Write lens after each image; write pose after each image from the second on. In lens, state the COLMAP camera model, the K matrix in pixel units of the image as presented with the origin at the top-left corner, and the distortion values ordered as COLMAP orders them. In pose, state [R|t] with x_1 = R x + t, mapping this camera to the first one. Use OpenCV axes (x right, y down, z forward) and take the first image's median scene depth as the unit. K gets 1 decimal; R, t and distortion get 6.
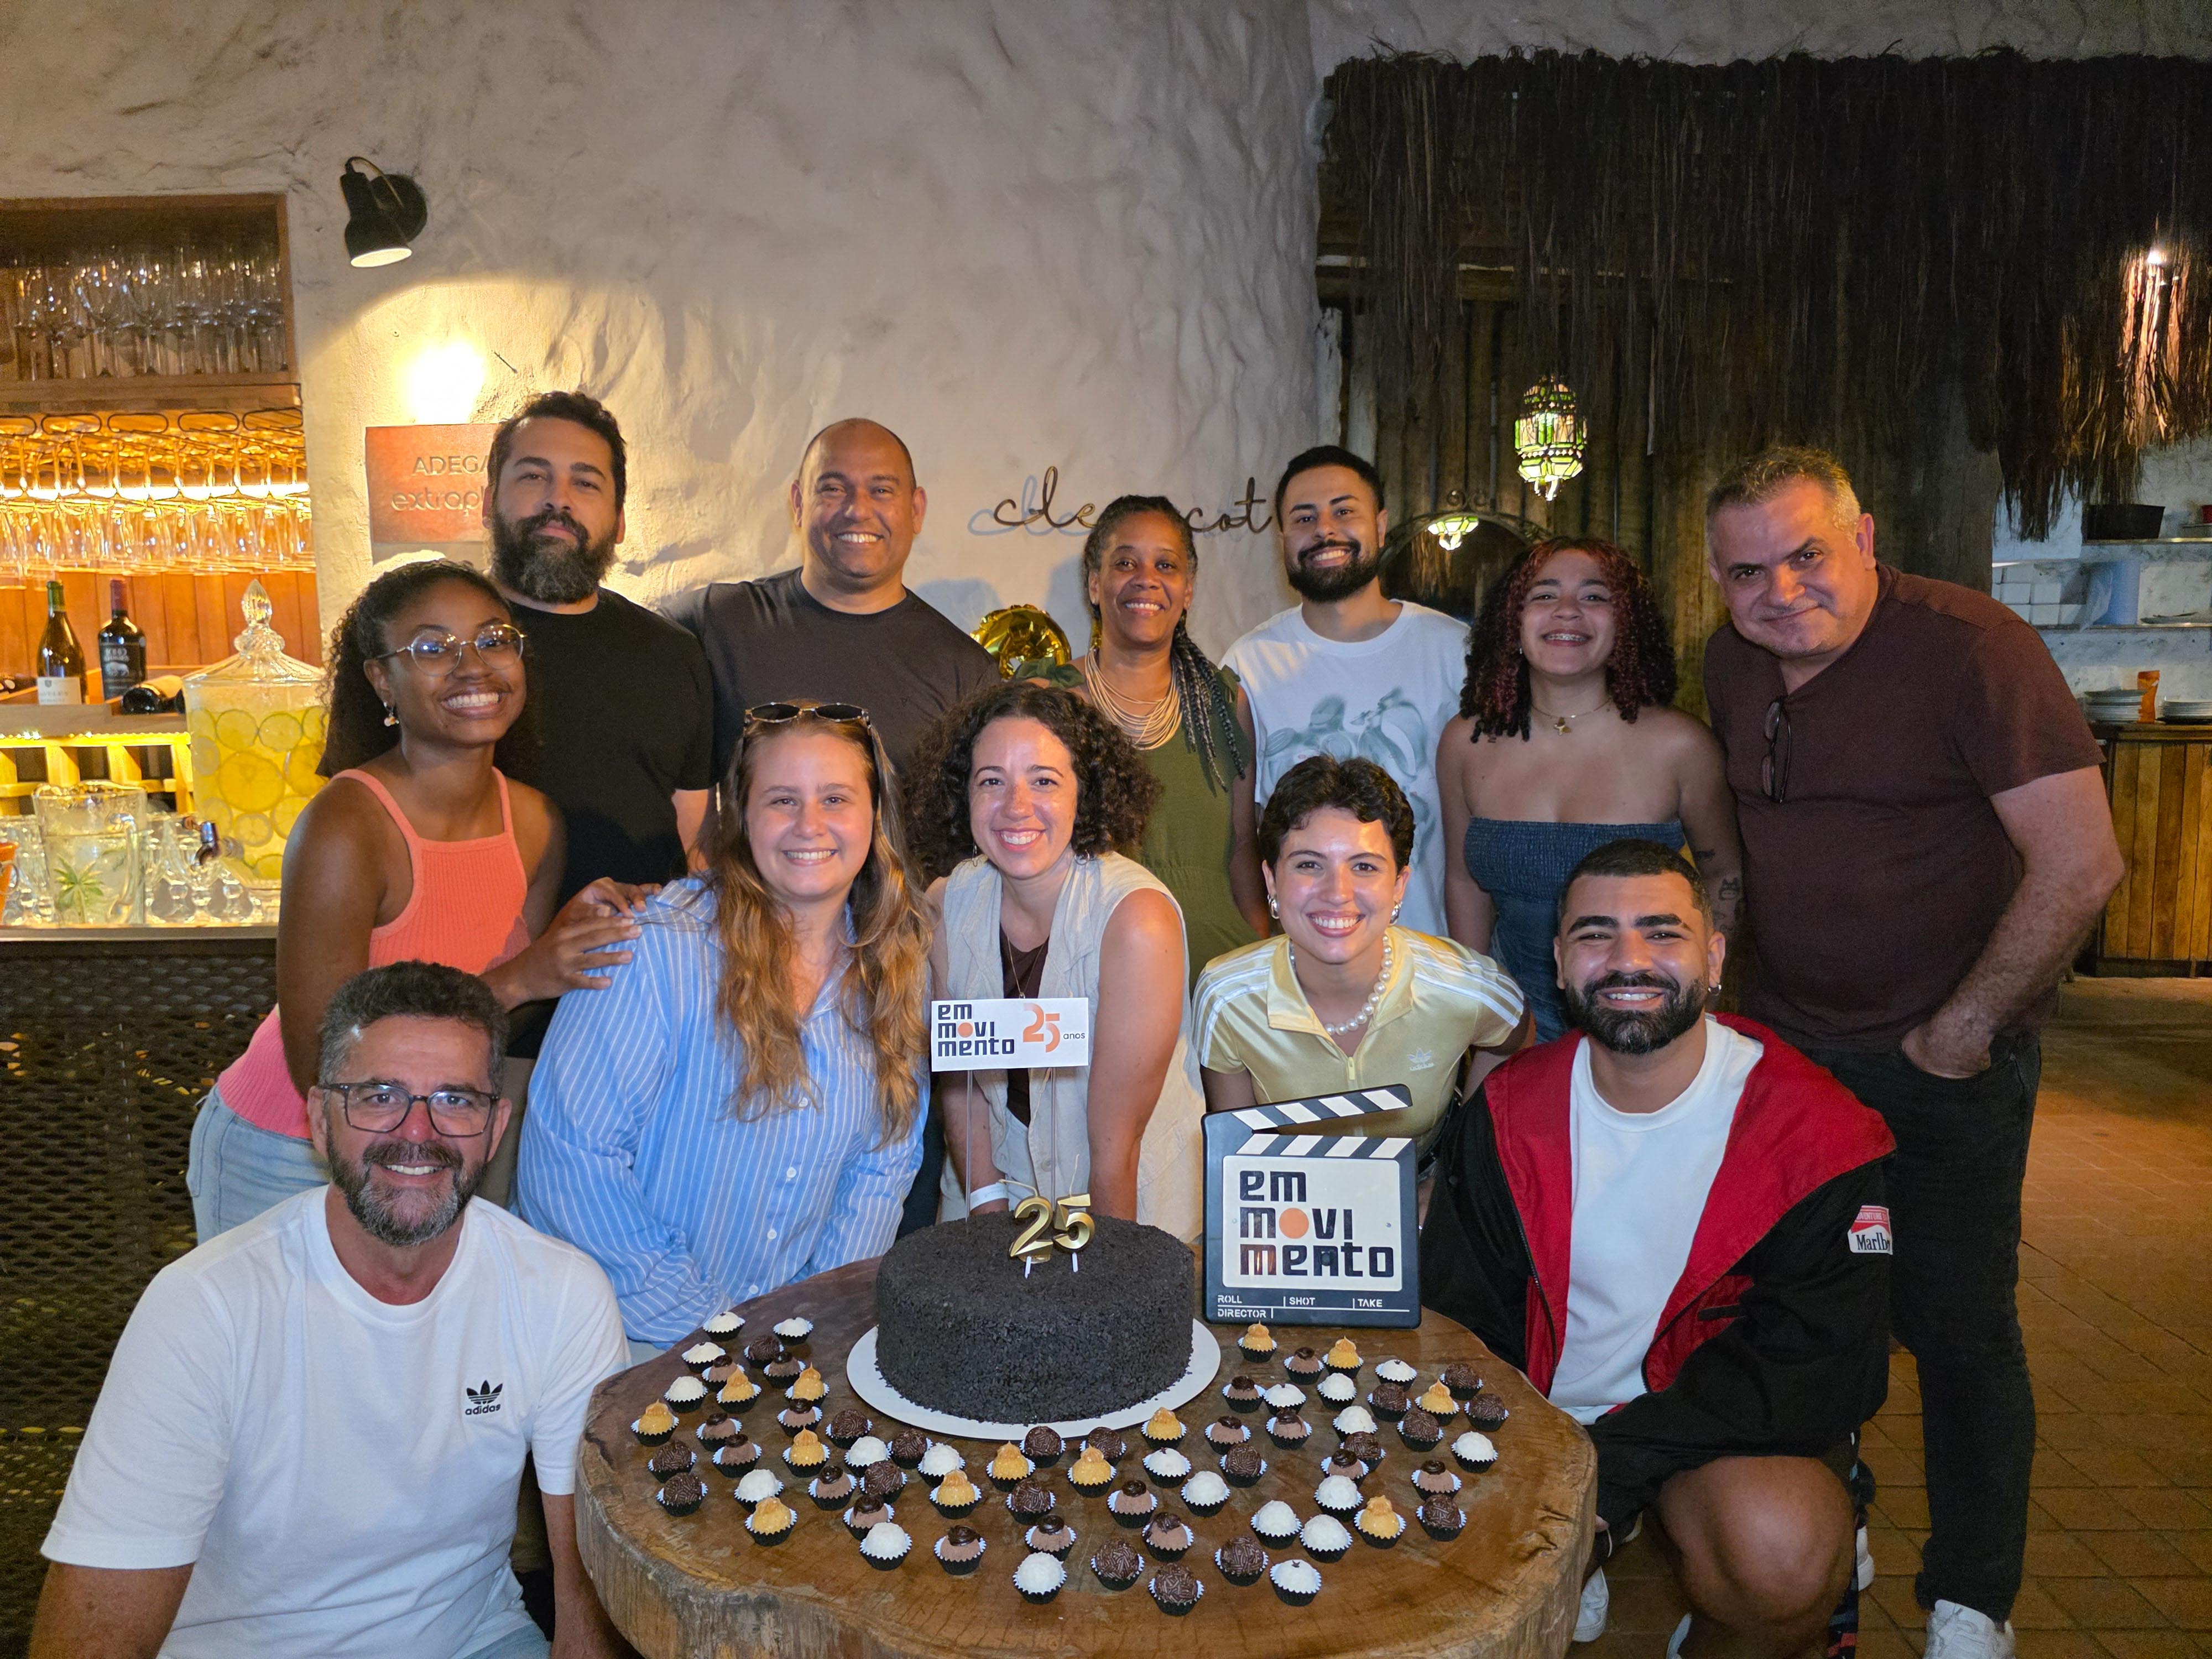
lens RADIAL K [[1492.9, 0, 1091.2], [0, 1492.9, 822.2], [0, 0, 1]] dist [0.022870, -0.002115]
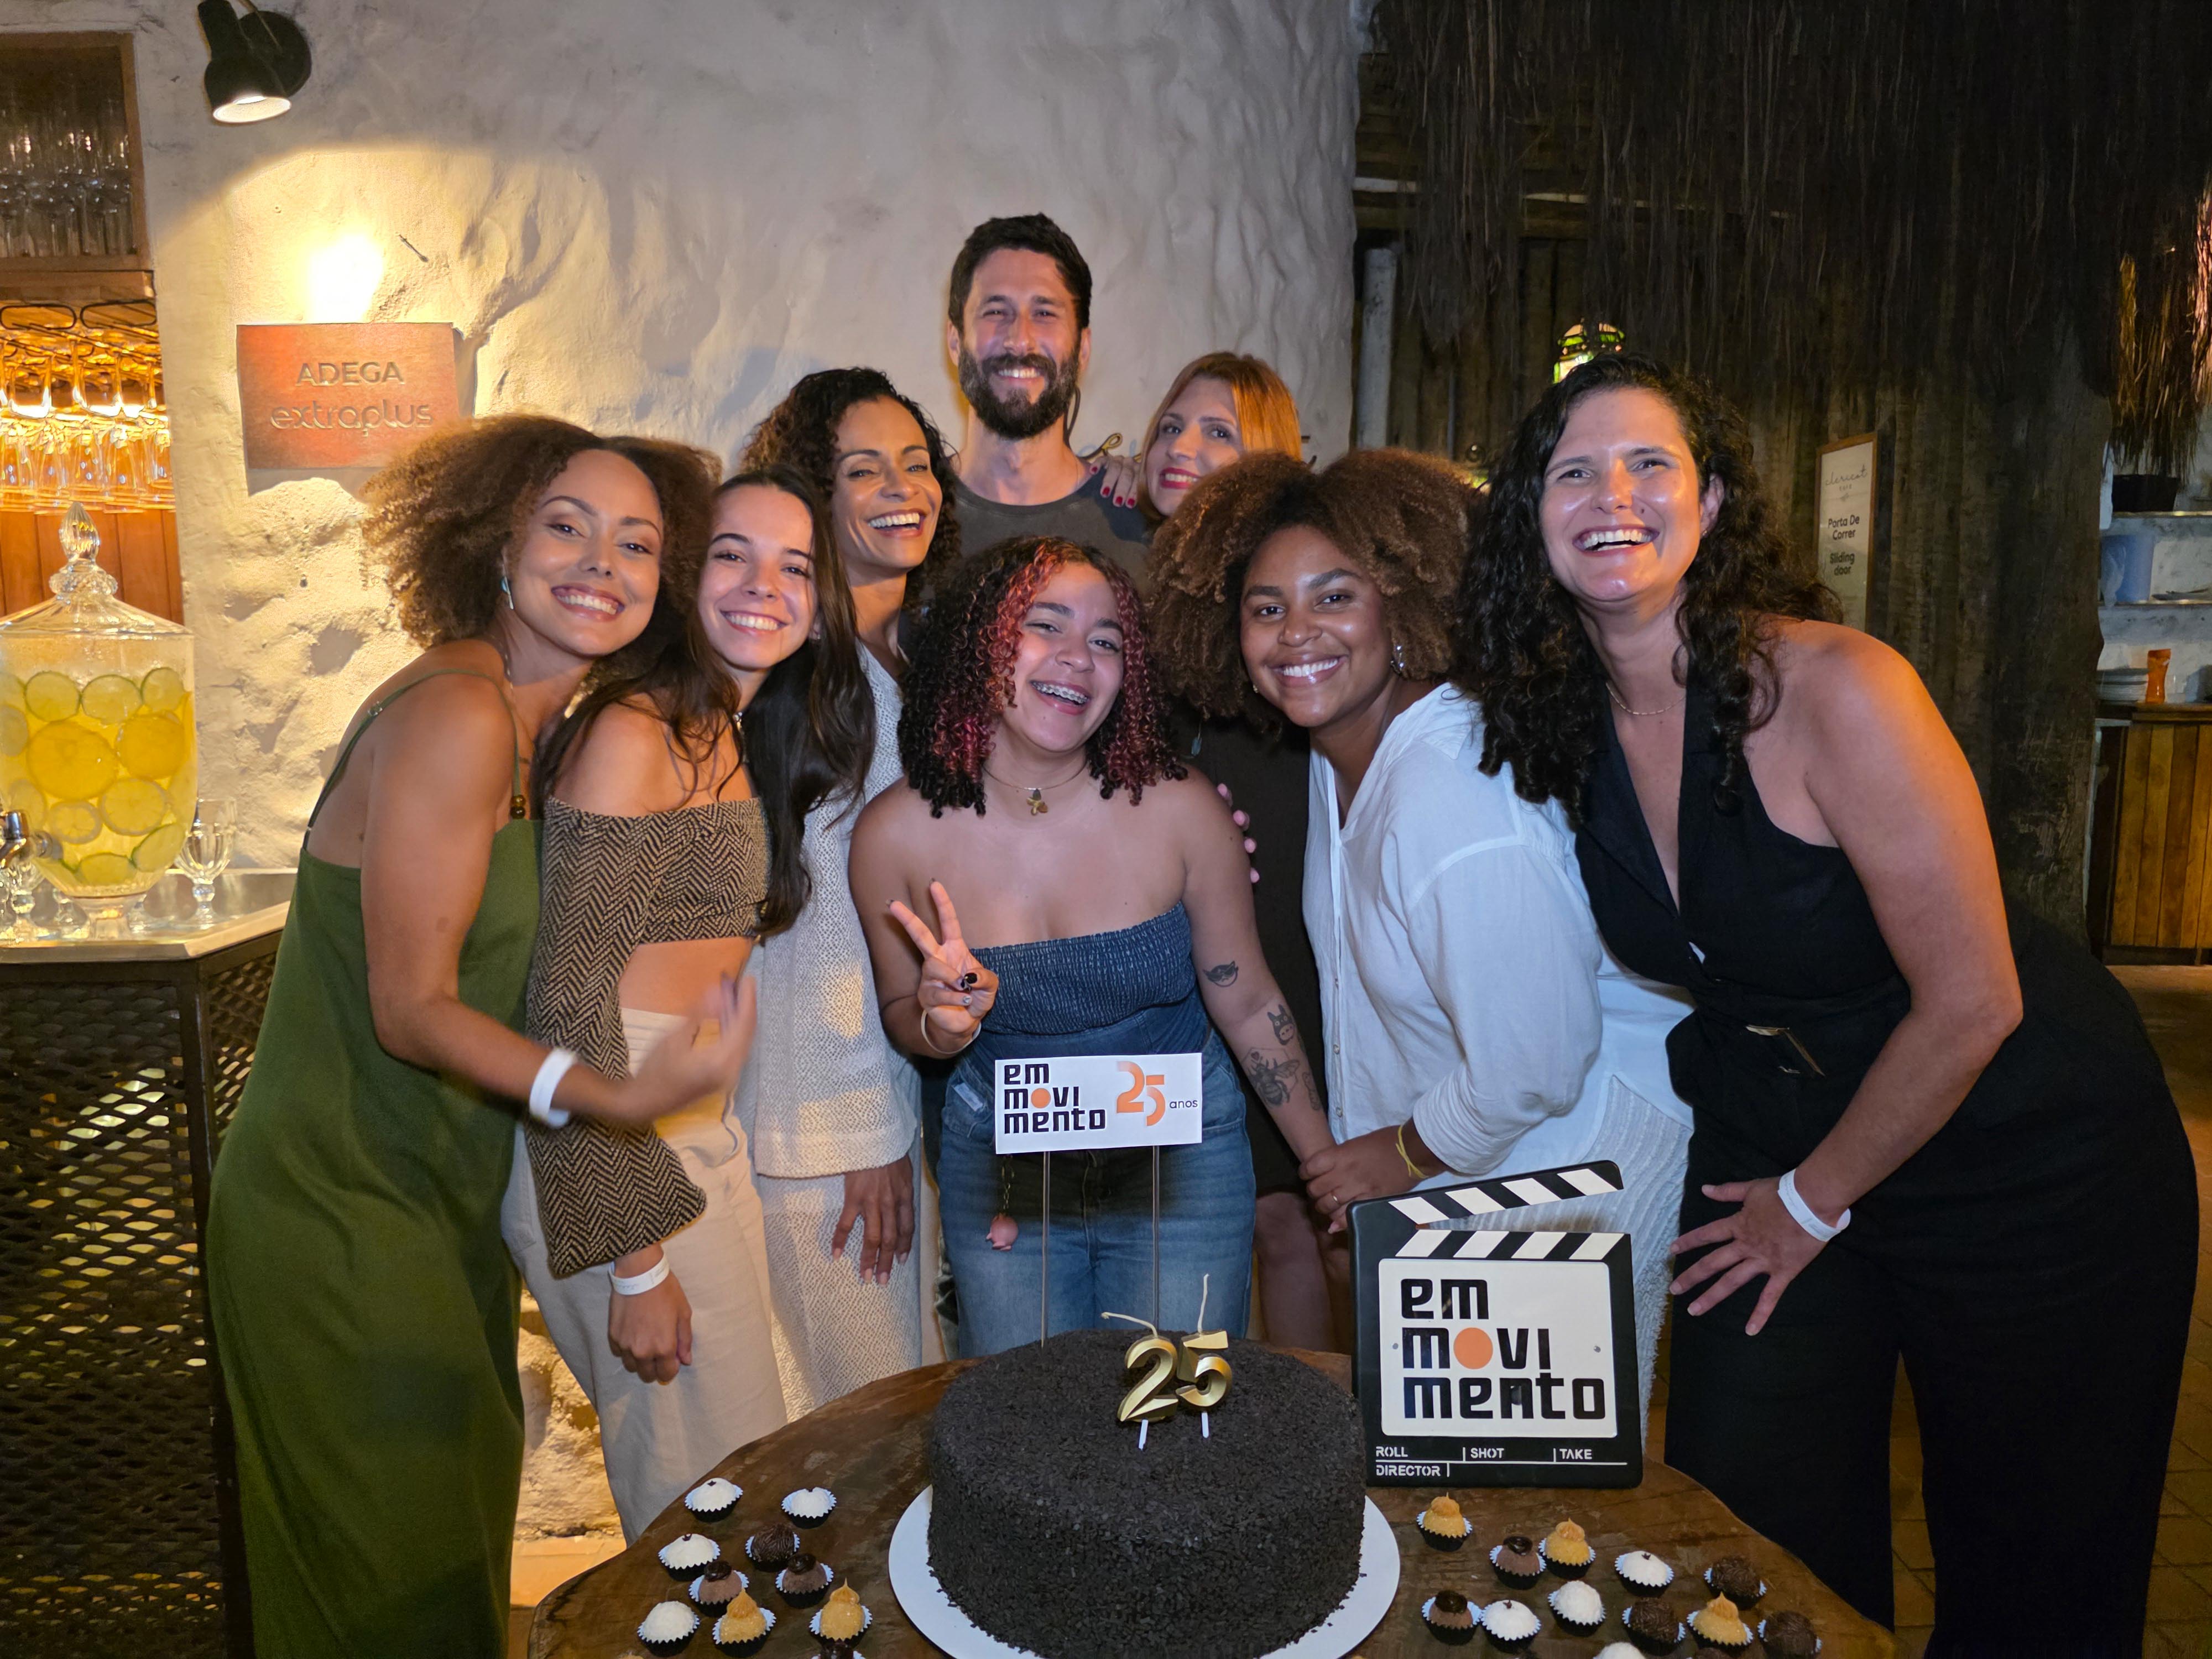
lens RADIAL K [[1498.1, 0, 1101.0], [0, 1498.1, 841.2], [0, 0, 1]] dist [0.035638, -0.028985]
pose [[0.999063, 0.001127, 0.043262, -0.085954], [-0.002302, 0.999630, 0.027120, -0.008244], [-0.043215, -0.027195, 0.998696, 0.256566]]
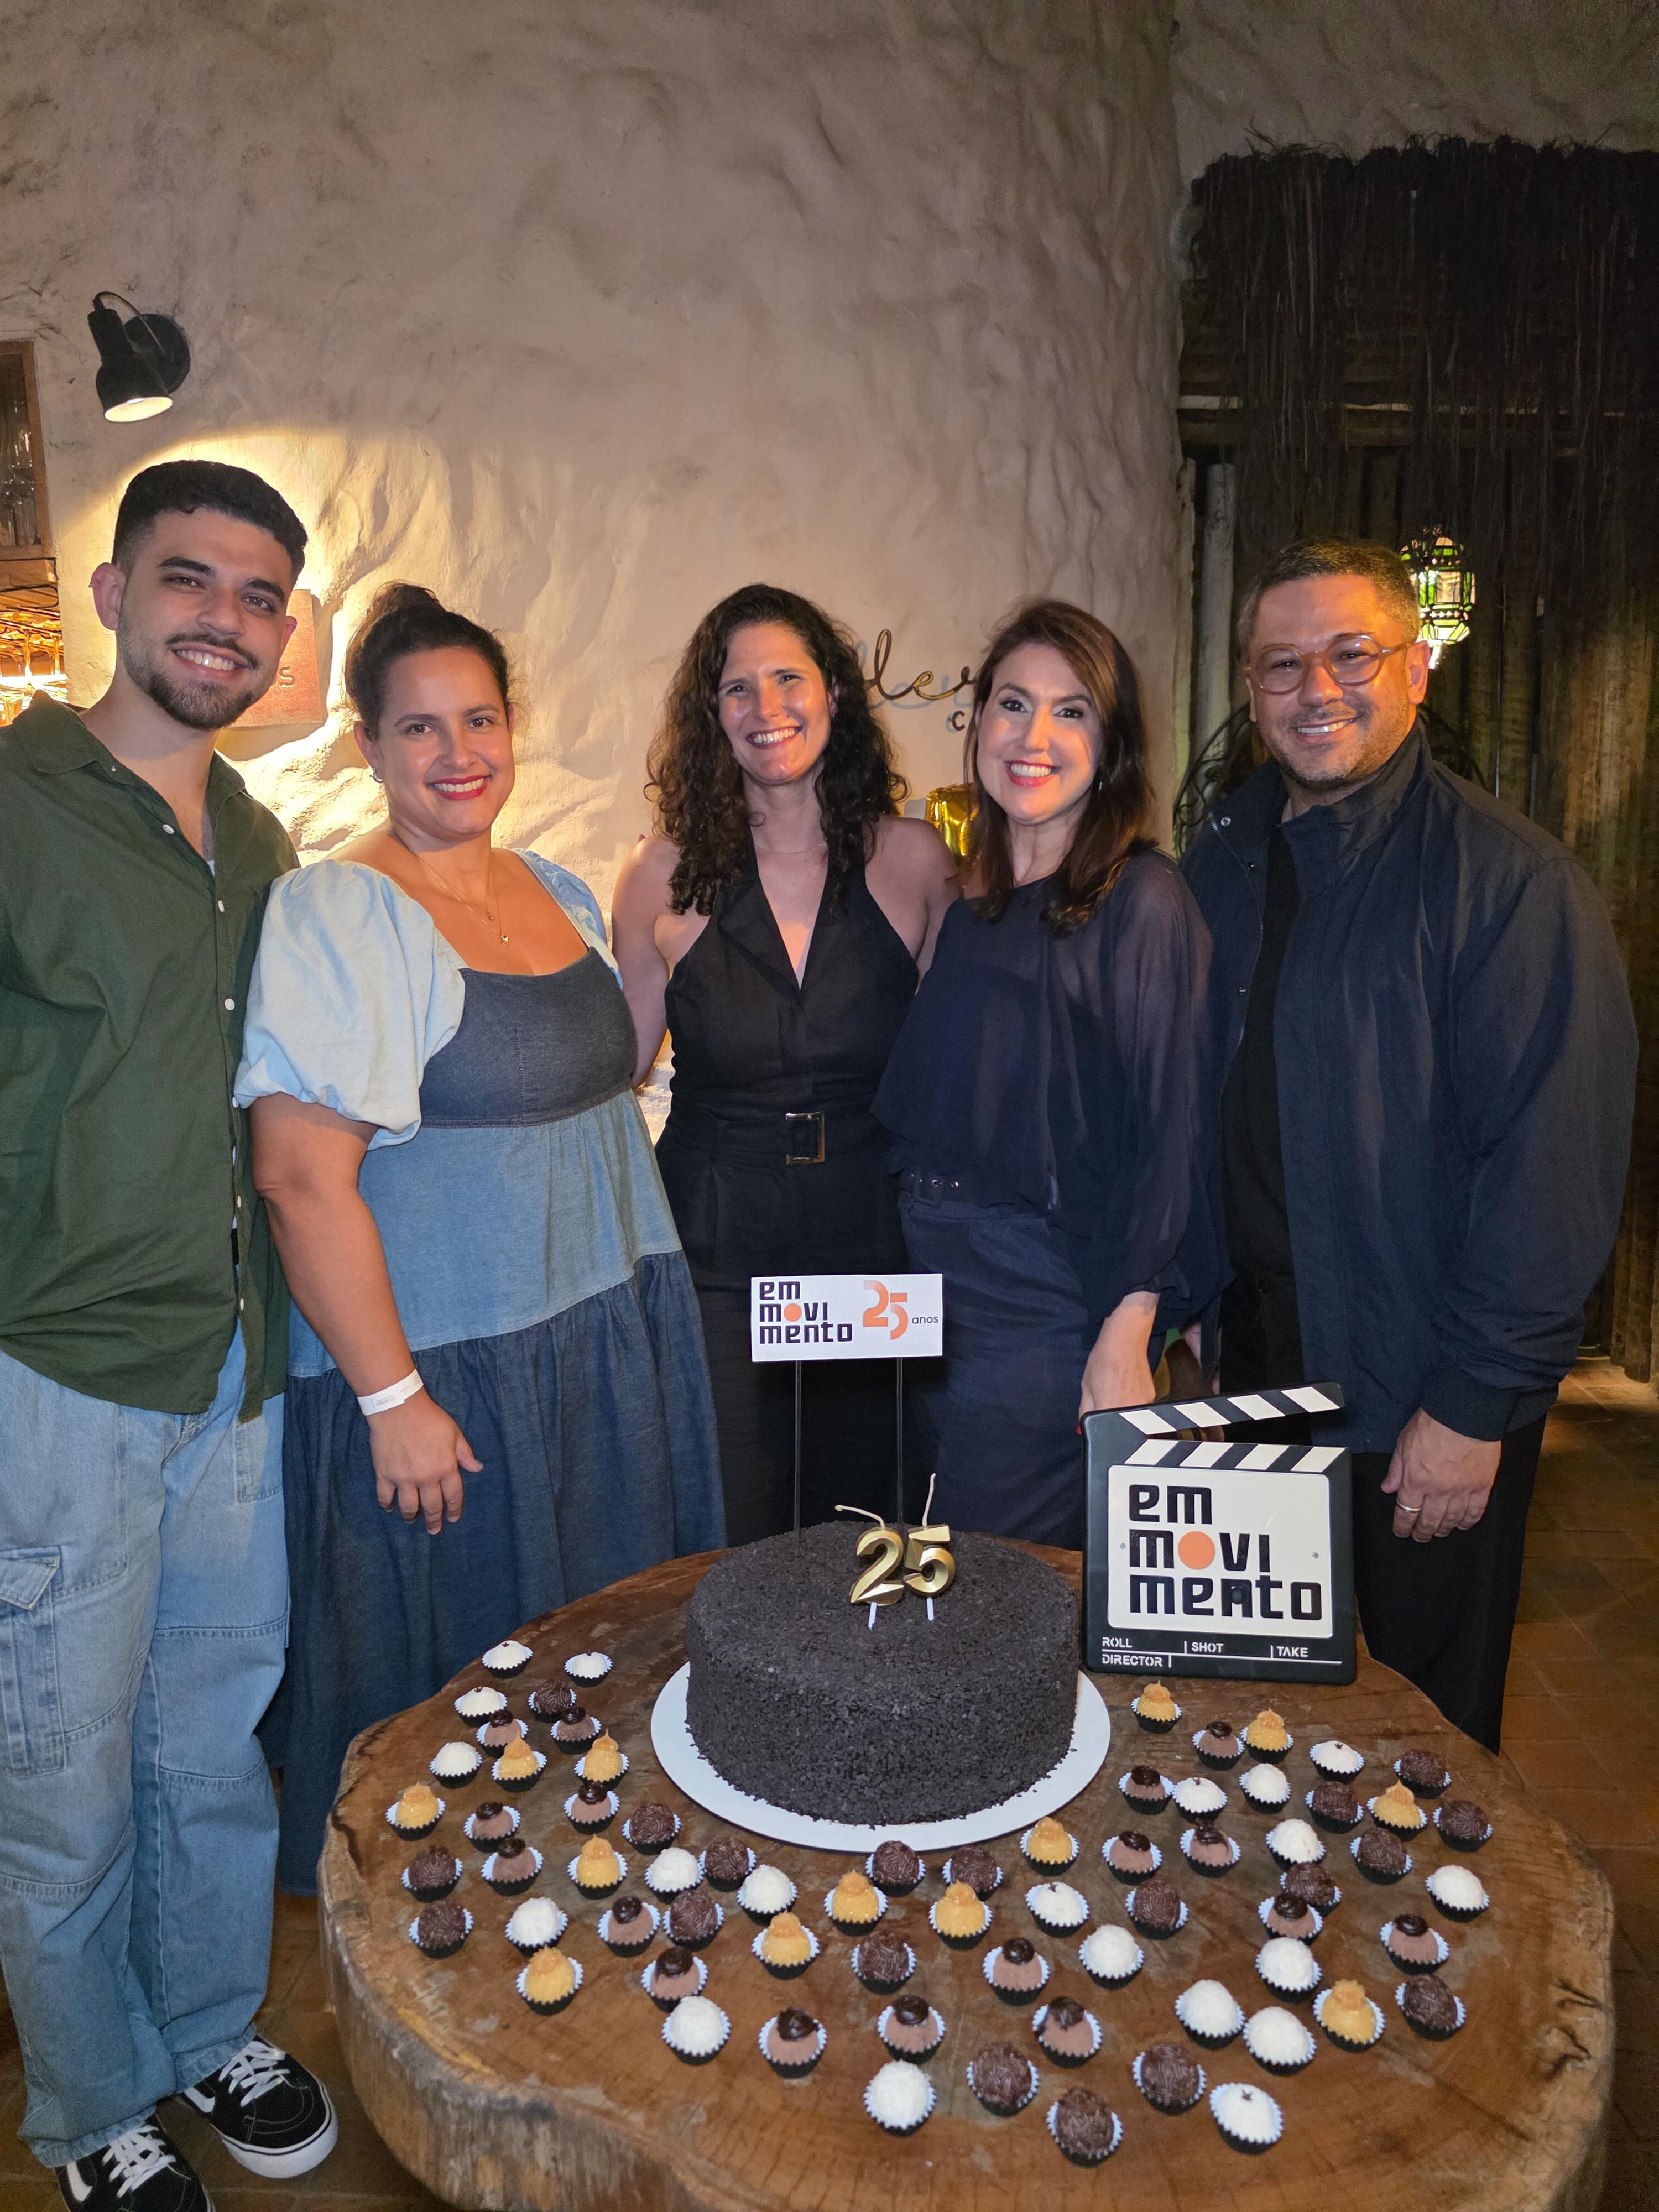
lens RADIAL K [[1484.5, 0, 821.1], [0, 1484.5, 1079.9], [0, 0, 1]] dist [0.033922, -0.029008]
pose [[0.998250, 0.001118, -0.059124, -0.020687], [0.001722, 0.998847, 0.047972, -0.026937], [0.059109, -0.047990, 0.997097, 0.192585]]
